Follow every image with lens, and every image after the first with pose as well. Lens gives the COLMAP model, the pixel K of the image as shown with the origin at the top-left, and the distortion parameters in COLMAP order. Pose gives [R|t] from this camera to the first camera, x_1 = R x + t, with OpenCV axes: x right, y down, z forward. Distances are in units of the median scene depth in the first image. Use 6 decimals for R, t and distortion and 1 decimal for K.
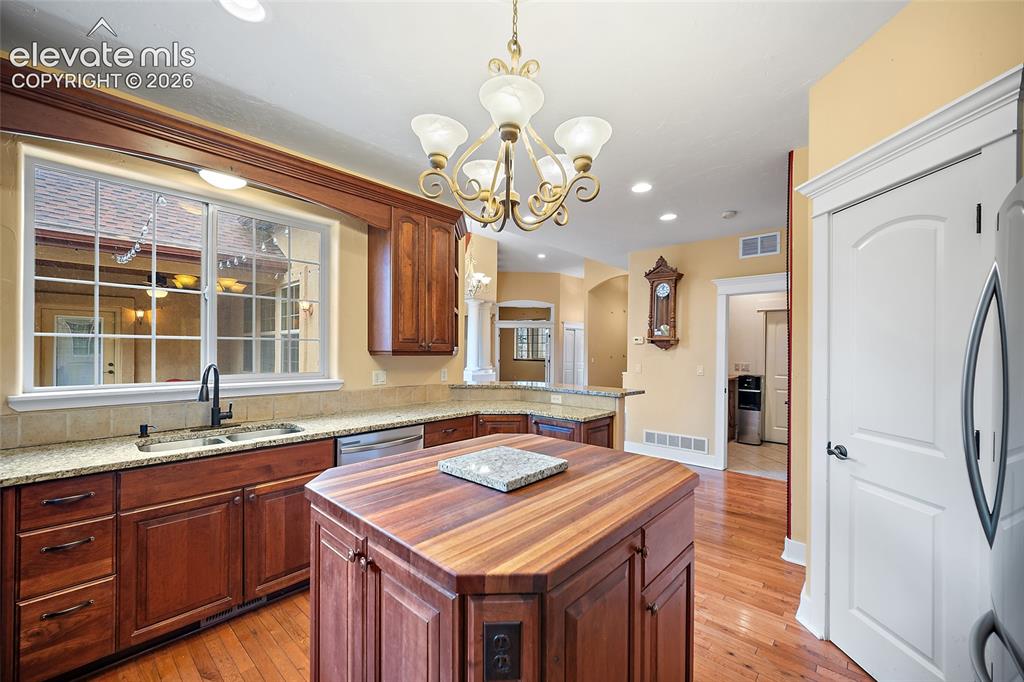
lens RADIAL K [[402.7, 0, 511.1], [0, 402.7, 348.4], [0, 0, 1]] dist [-0.002430, -0.000197]
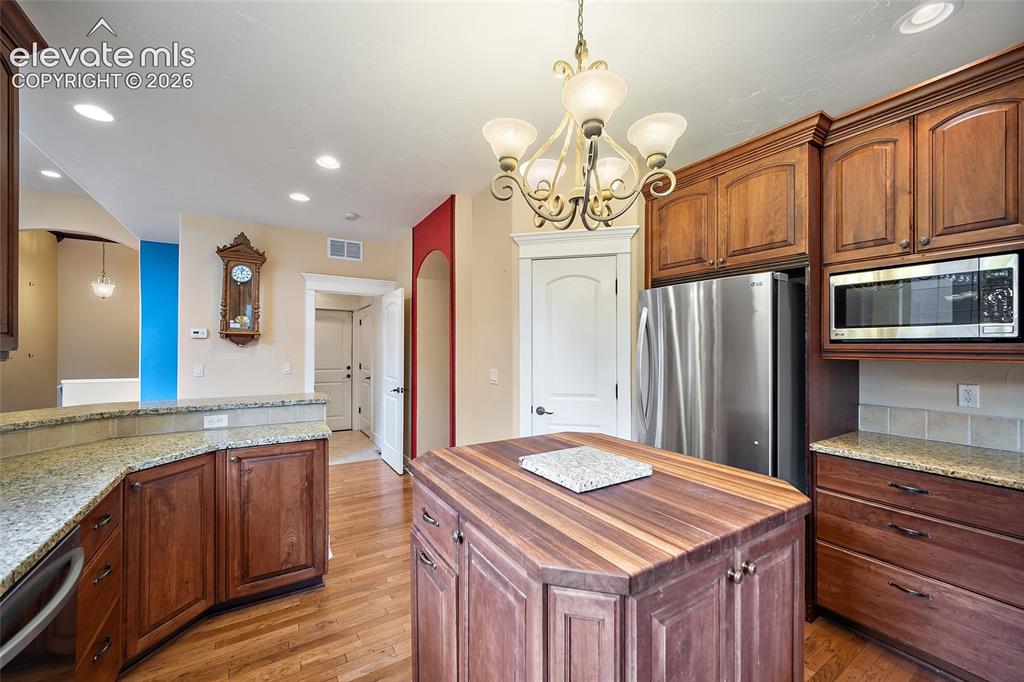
lens RADIAL K [[402.7, 0, 515.4], [0, 402.7, 347.1], [0, 0, 1]] dist [-0.002430, -0.000197]
pose [[0.267618, -0.002835, 0.963521, -0.352080], [-0.005098, 0.999978, 0.004358, -0.001231], [-0.963512, -0.006079, 0.267597, 0.312399]]
